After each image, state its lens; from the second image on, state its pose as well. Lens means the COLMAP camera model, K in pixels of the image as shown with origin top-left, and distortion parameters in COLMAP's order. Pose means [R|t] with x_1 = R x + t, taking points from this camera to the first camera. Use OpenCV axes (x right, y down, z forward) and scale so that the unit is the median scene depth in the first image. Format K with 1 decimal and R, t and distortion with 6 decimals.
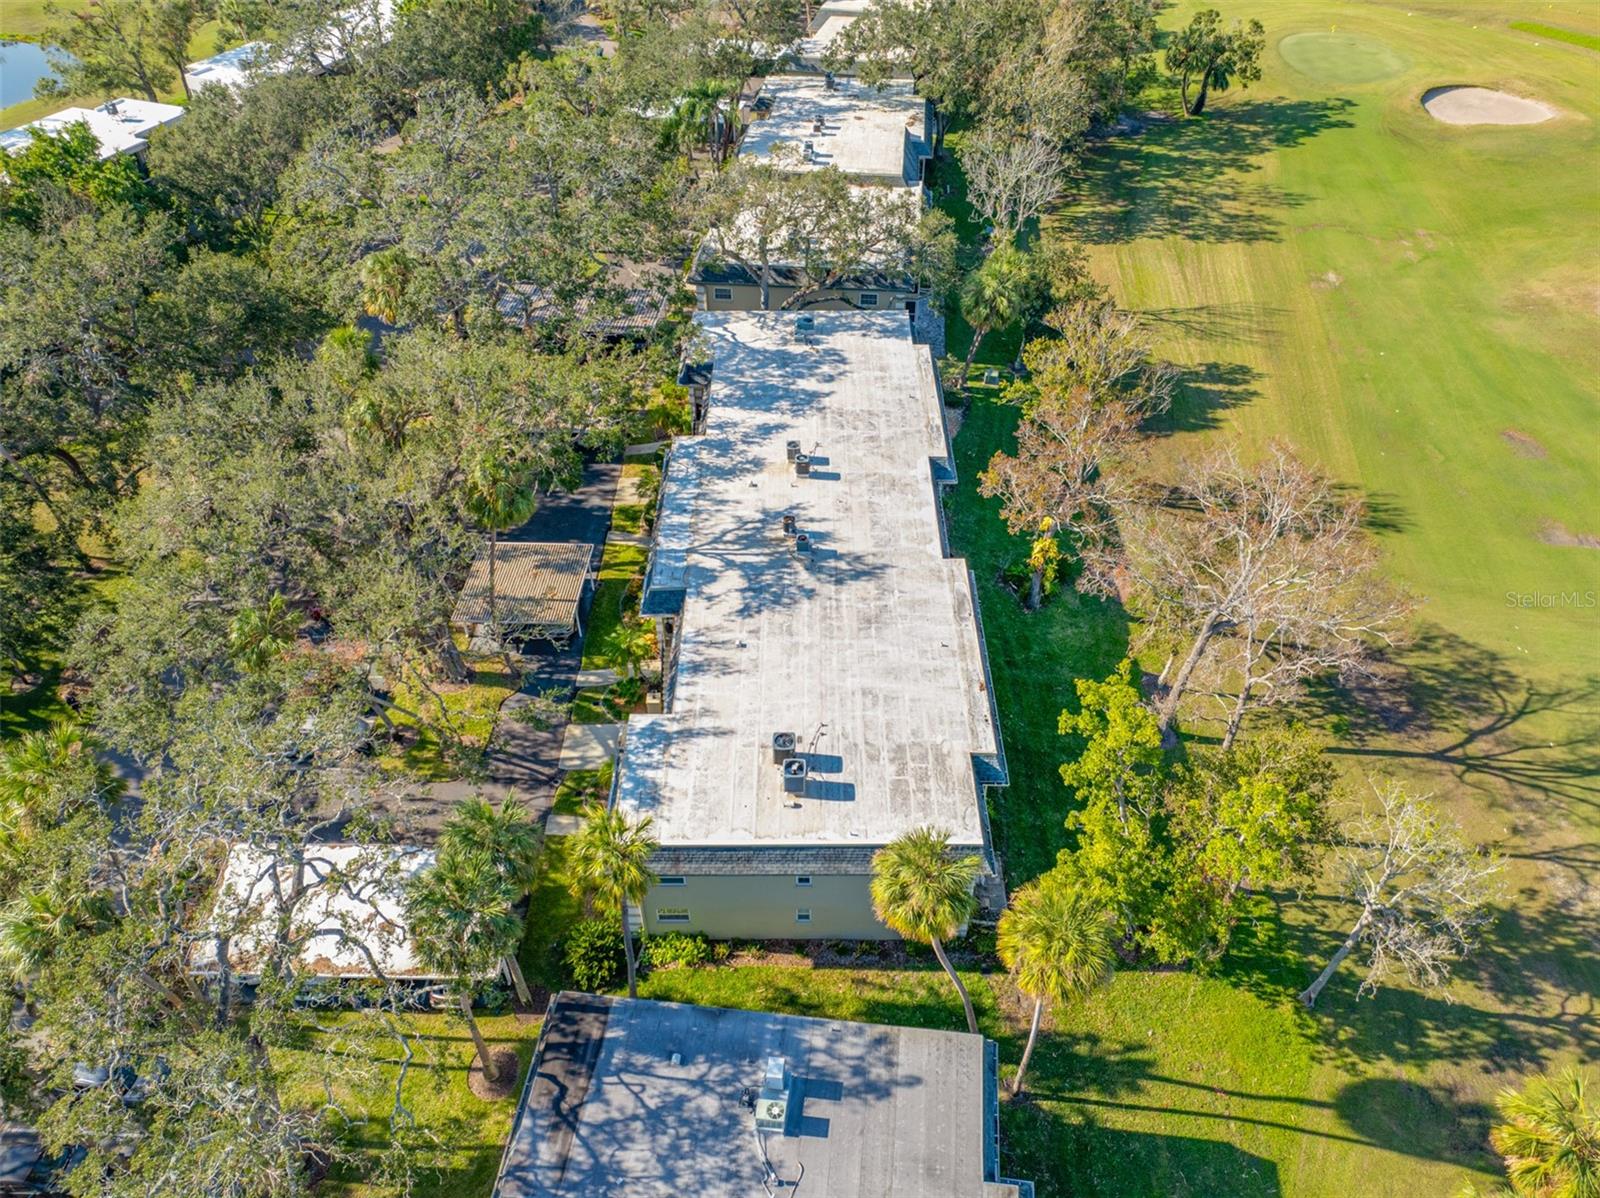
lens RADIAL K [[1123.5, 0, 806.1], [0, 1123.5, 601.8], [0, 0, 1]] dist [-0.012954, 0.007087]
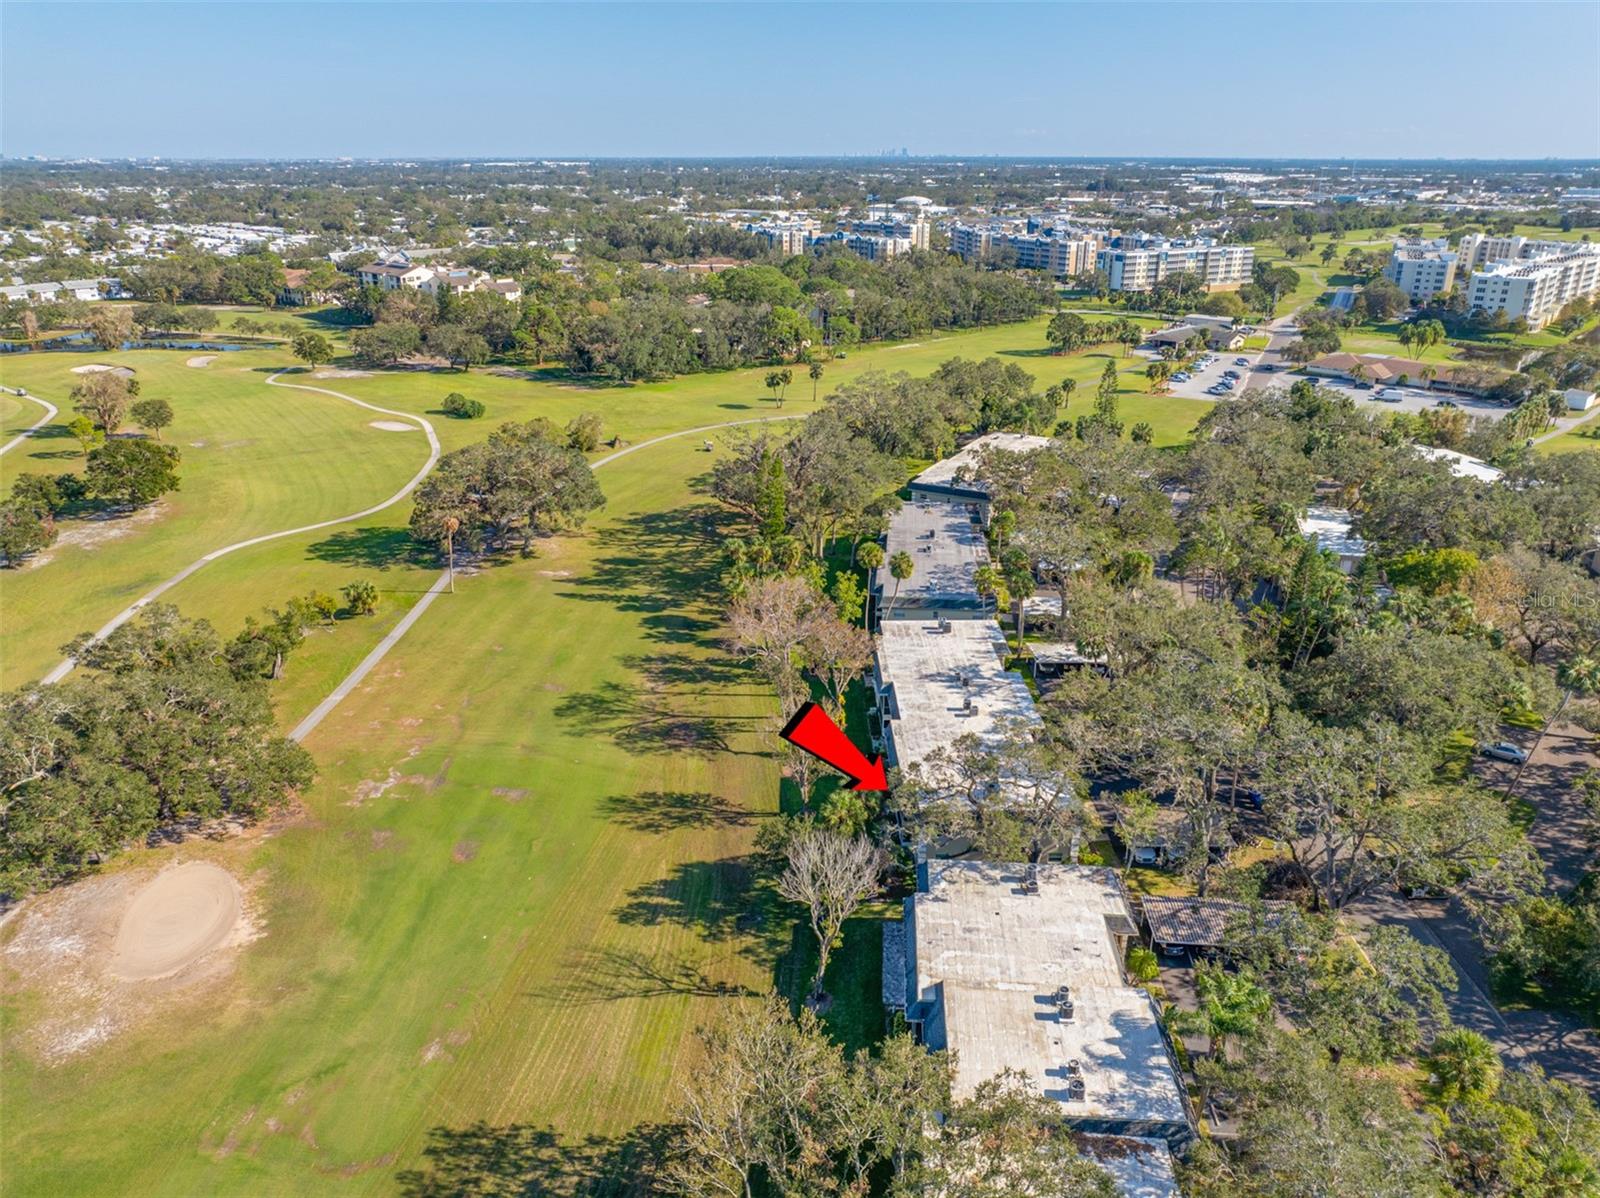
lens RADIAL K [[1123.5, 0, 799.2], [0, 1123.5, 589.8], [0, 0, 1]] dist [-0.012954, 0.007087]
pose [[-0.999890, 0.008935, -0.011821, 0.322313], [-0.006531, 0.450341, 0.892833, -2.028538], [0.013301, 0.892812, -0.450233, 1.779973]]
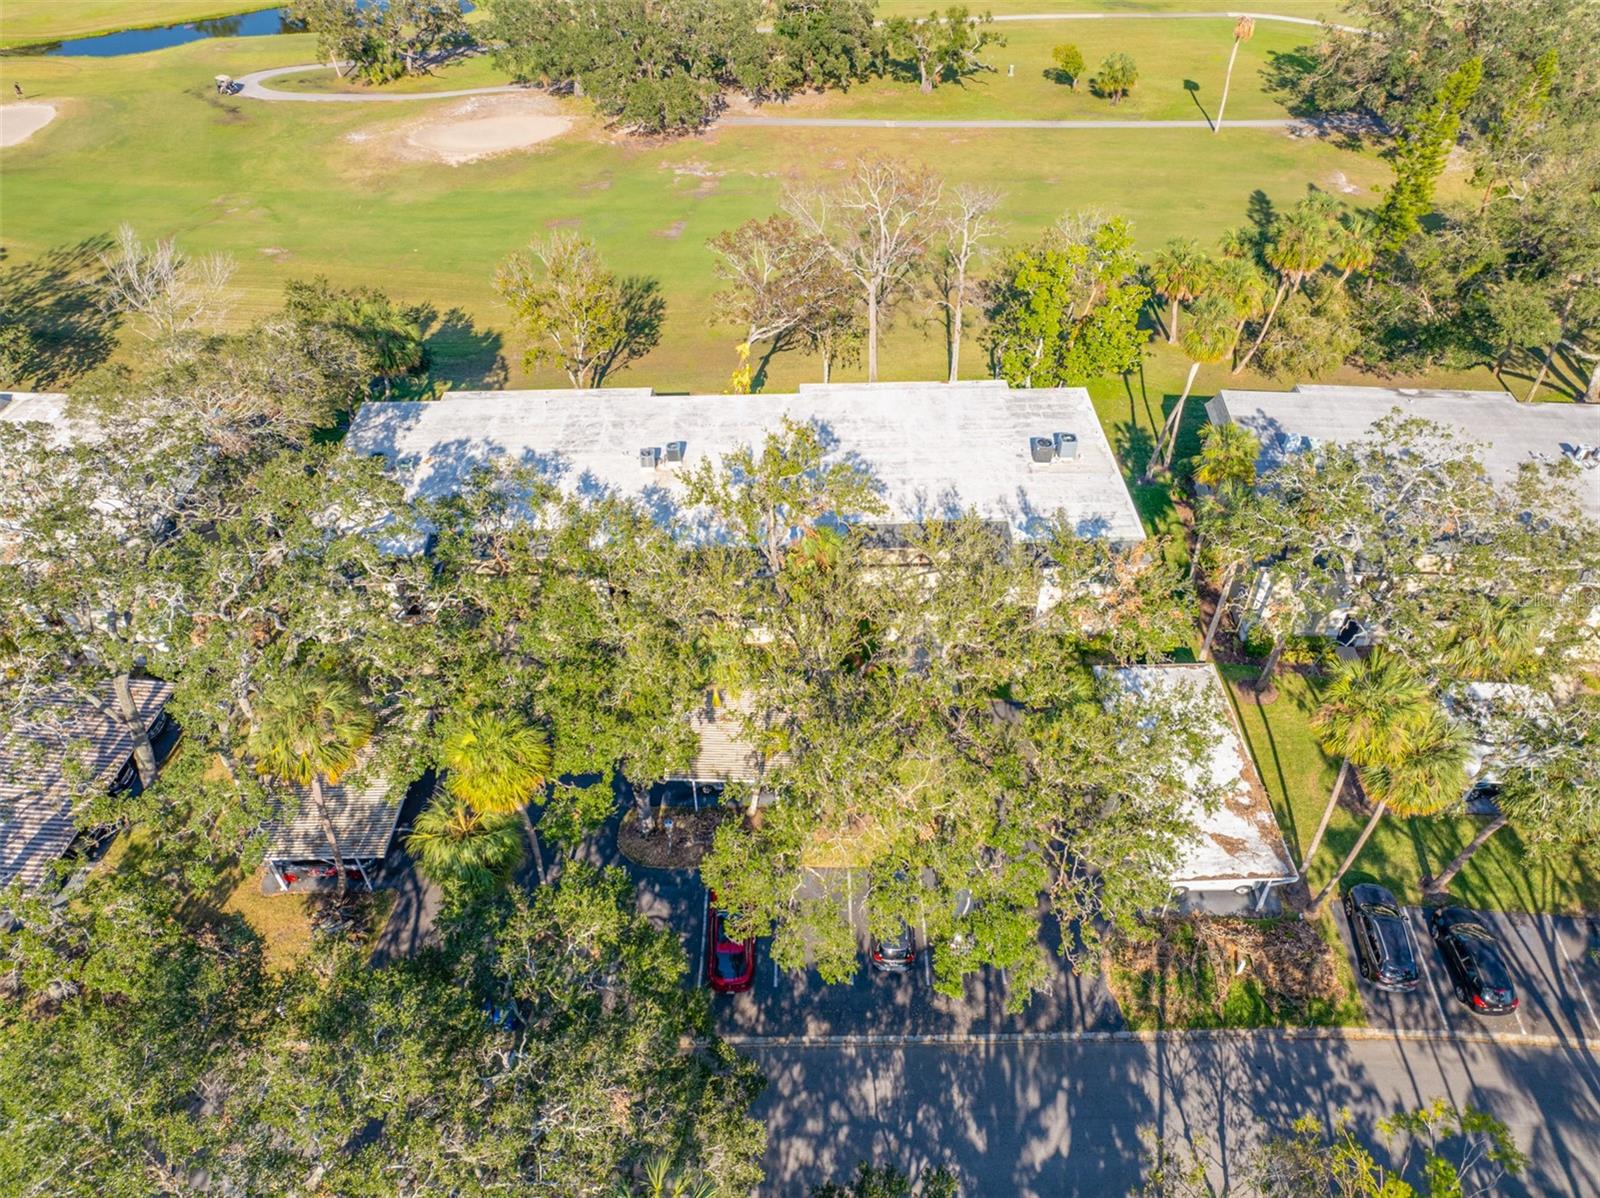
lens RADIAL K [[1123.5, 0, 807.2], [0, 1123.5, 592.0], [0, 0, 1]] dist [-0.012954, 0.007087]
pose [[-0.030530, -0.661822, 0.749039, -0.894291], [0.672719, 0.540652, 0.505119, -0.511417], [-0.739268, 0.519314, 0.428714, 0.574740]]
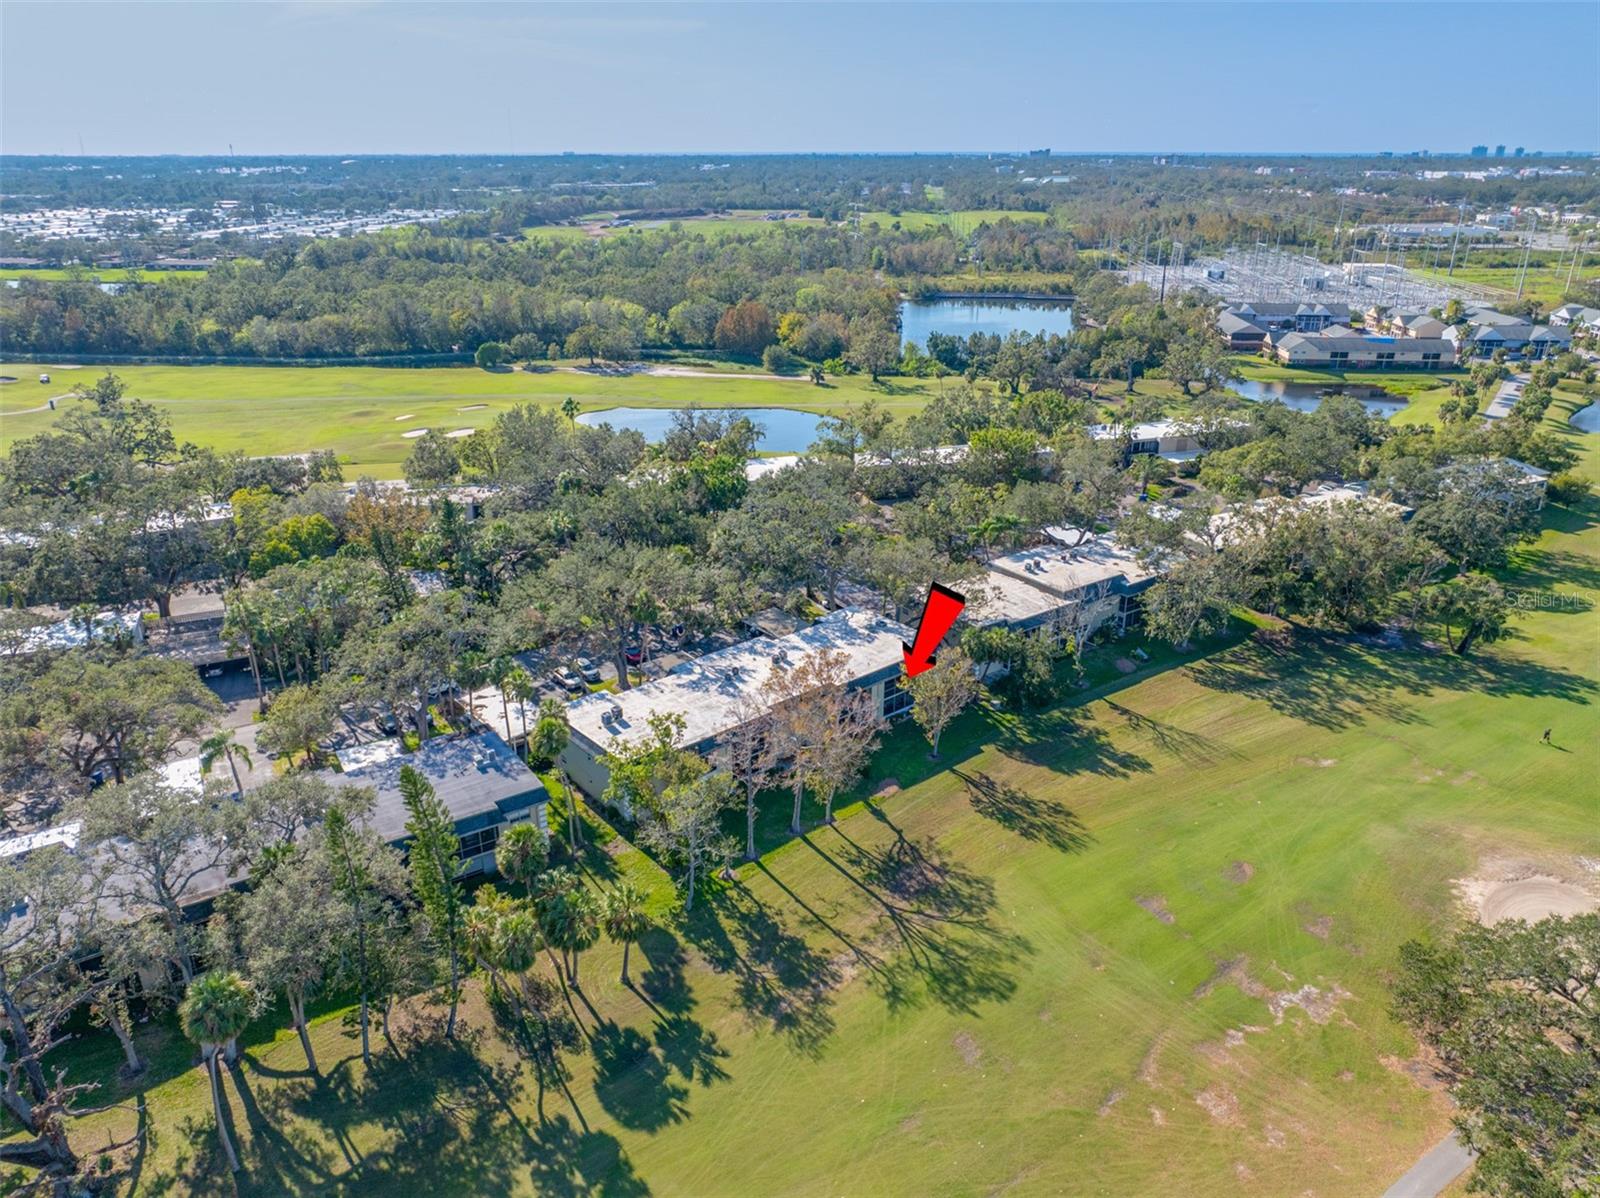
lens RADIAL K [[1123.5, 0, 807.9], [0, 1123.5, 598.2], [0, 0, 1]] dist [-0.012954, 0.007087]
pose [[0.654778, 0.284172, -0.700365, 1.522593], [-0.506548, 0.852719, -0.127587, 0.015825], [0.560959, 0.438310, 0.702289, -0.482905]]
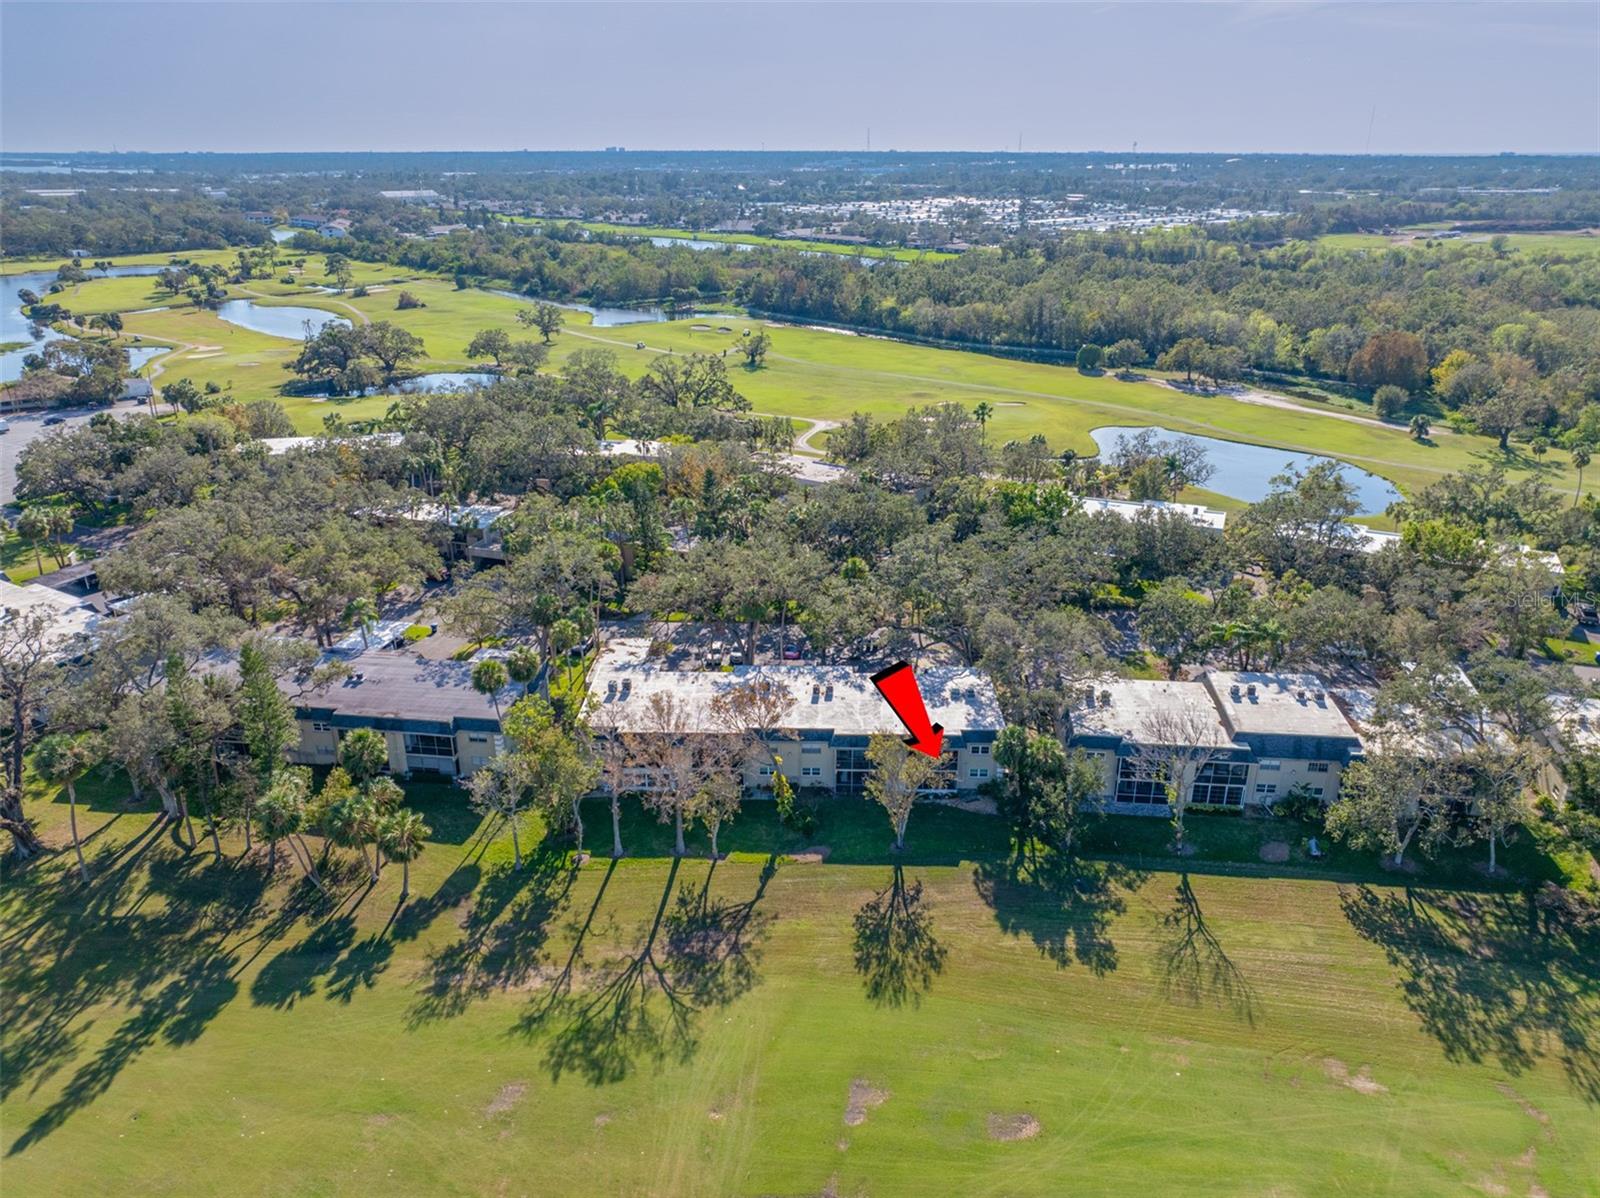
lens RADIAL K [[1123.5, 0, 803.8], [0, 1123.5, 606.8], [0, 0, 1]] dist [-0.012954, 0.007087]
pose [[-0.017783, 0.382781, -0.923668, 1.835373], [-0.668656, 0.682281, 0.295620, -0.823348], [0.743359, 0.622873, 0.243815, 0.445095]]
